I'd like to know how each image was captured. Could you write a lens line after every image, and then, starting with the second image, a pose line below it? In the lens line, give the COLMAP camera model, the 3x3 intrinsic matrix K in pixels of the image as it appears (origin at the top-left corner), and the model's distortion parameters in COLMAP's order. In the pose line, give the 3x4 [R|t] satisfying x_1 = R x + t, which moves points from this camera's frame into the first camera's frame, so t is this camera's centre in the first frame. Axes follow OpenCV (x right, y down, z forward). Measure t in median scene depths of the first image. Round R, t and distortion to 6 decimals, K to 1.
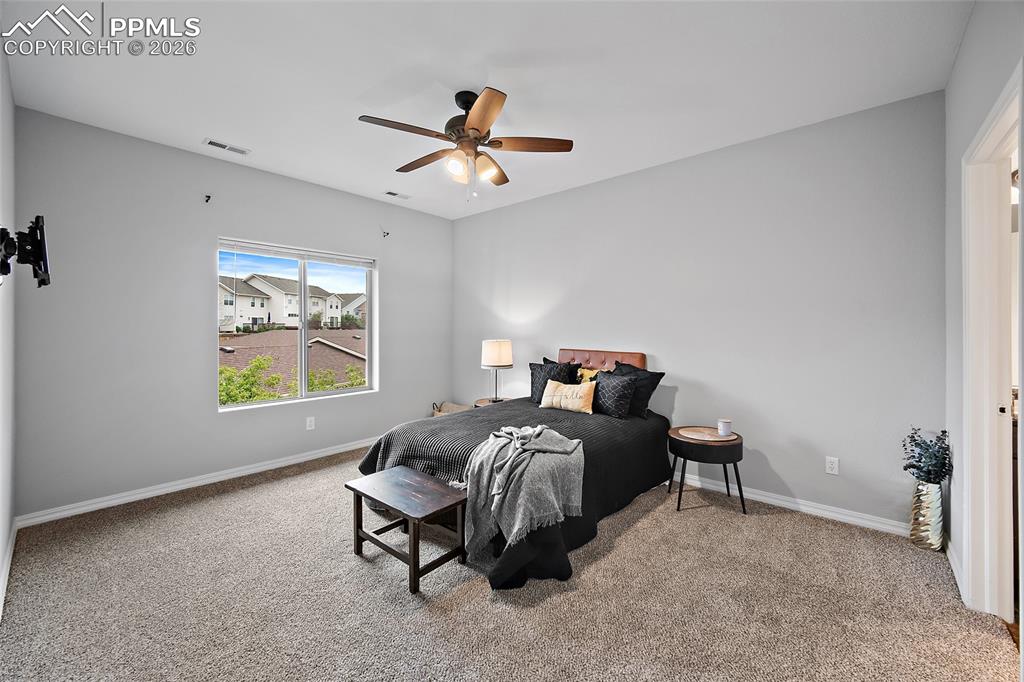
lens RADIAL K [[409.9, 0, 508.4], [0, 409.9, 332.2], [0, 0, 1]] dist [-0.004369, -0.000303]
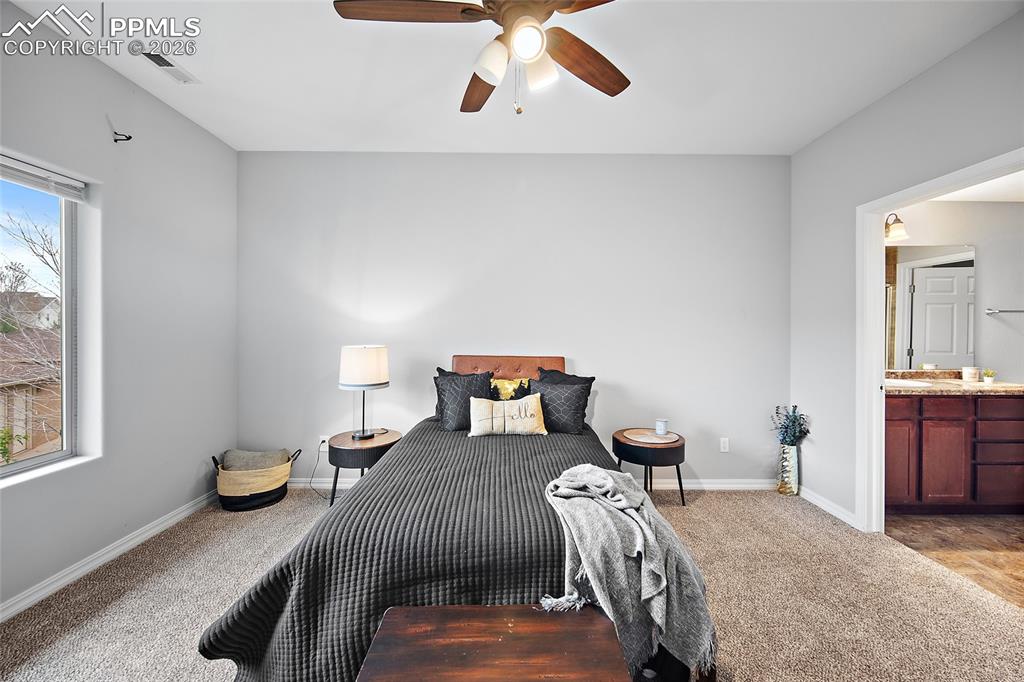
lens RADIAL K [[409.9, 0, 508.4], [0, 409.9, 332.2], [0, 0, 1]] dist [-0.004369, -0.000303]
pose [[0.740634, -0.001386, 0.671907, -0.393675], [0.000481, 0.999999, 0.001532, -0.004907], [-0.671909, -0.000811, 0.740634, 0.440057]]
